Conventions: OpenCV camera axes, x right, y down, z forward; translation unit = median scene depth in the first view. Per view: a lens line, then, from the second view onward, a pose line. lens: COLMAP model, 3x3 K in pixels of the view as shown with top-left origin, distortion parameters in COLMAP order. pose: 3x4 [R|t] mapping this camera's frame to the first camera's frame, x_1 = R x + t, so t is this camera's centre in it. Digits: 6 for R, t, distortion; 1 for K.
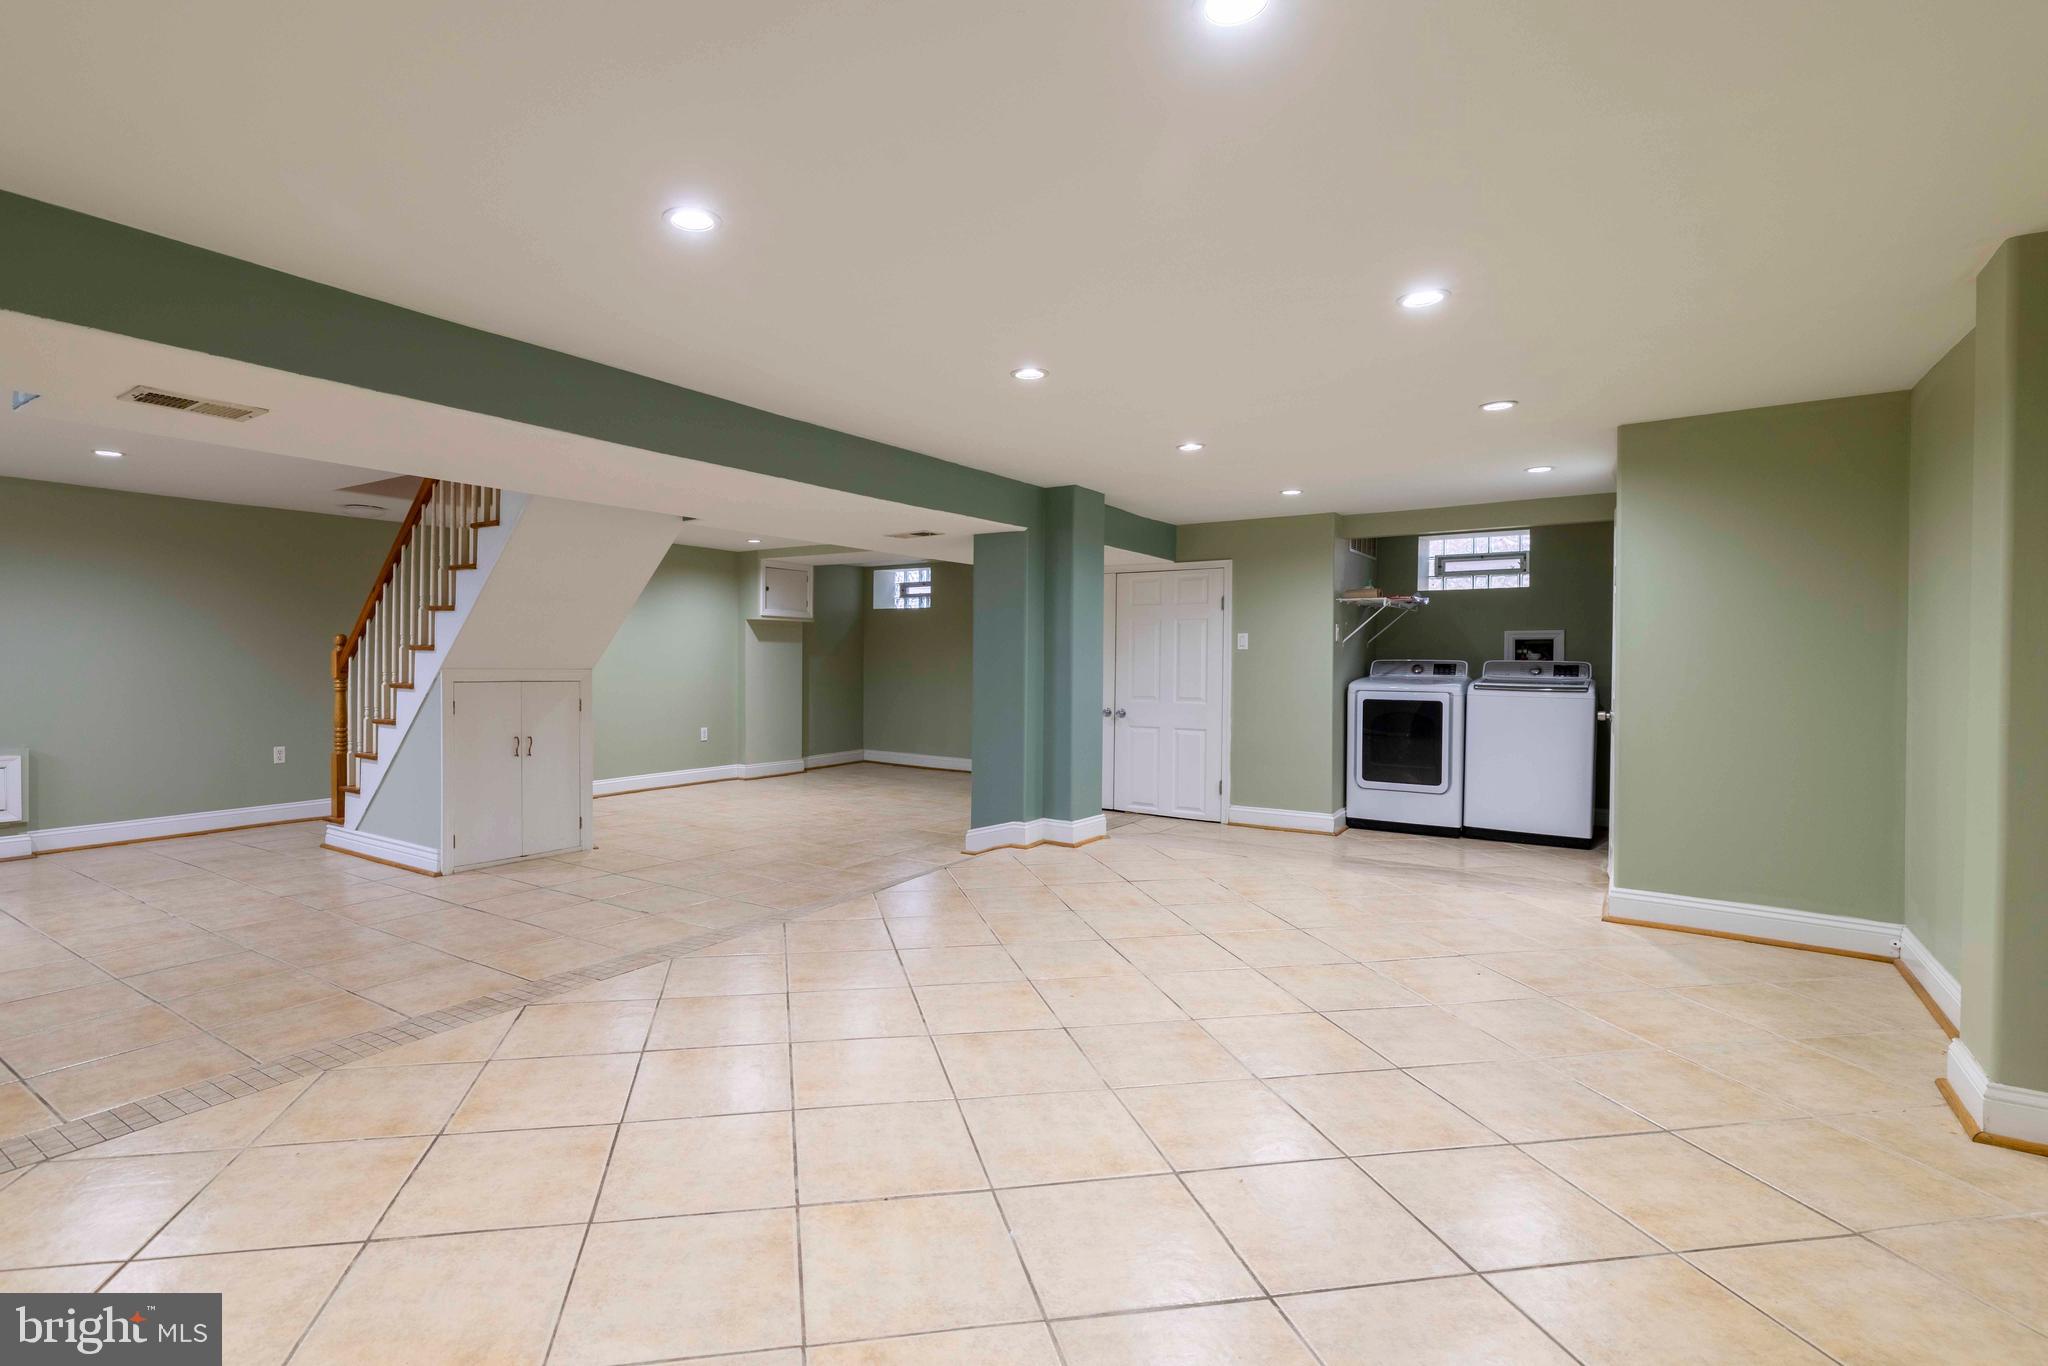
lens RADIAL K [[983.4, 0, 1018.7], [0, 983.4, 660.8], [0, 0, 1]] dist [0.000355, -0.000098]
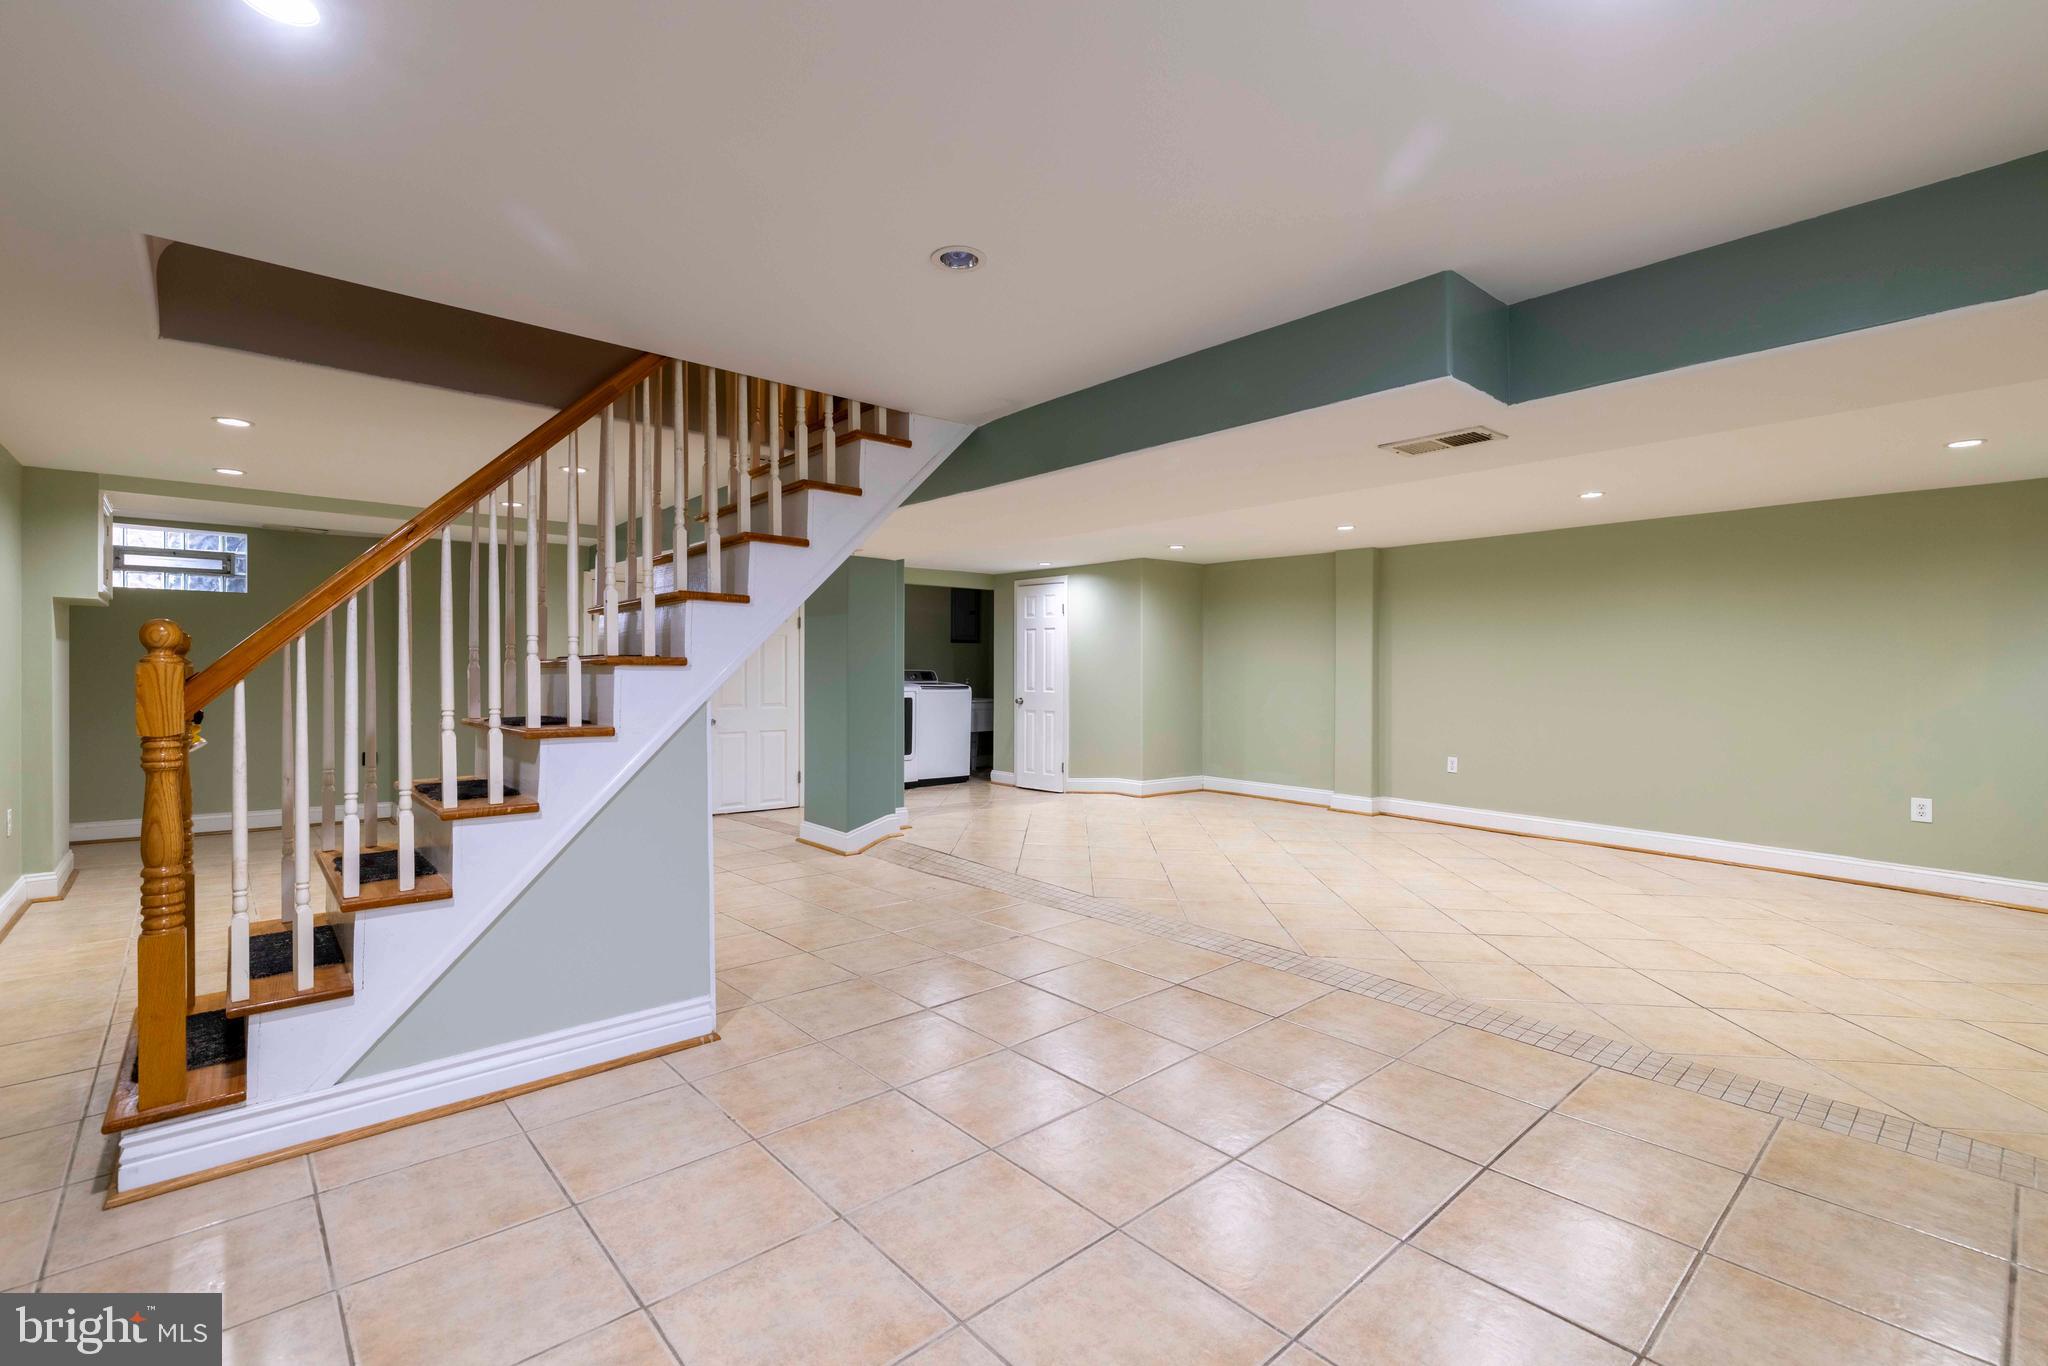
lens RADIAL K [[887.8, 0, 1024.0], [0, 887.8, 683.0], [0, 0, 1]] dist [0.001331, 0.000310]
pose [[0.251772, -0.018412, 0.967612, -0.115082], [0.004677, 0.999830, 0.017808, -0.000432], [-0.967775, 0.000042, 0.251815, 0.074595]]
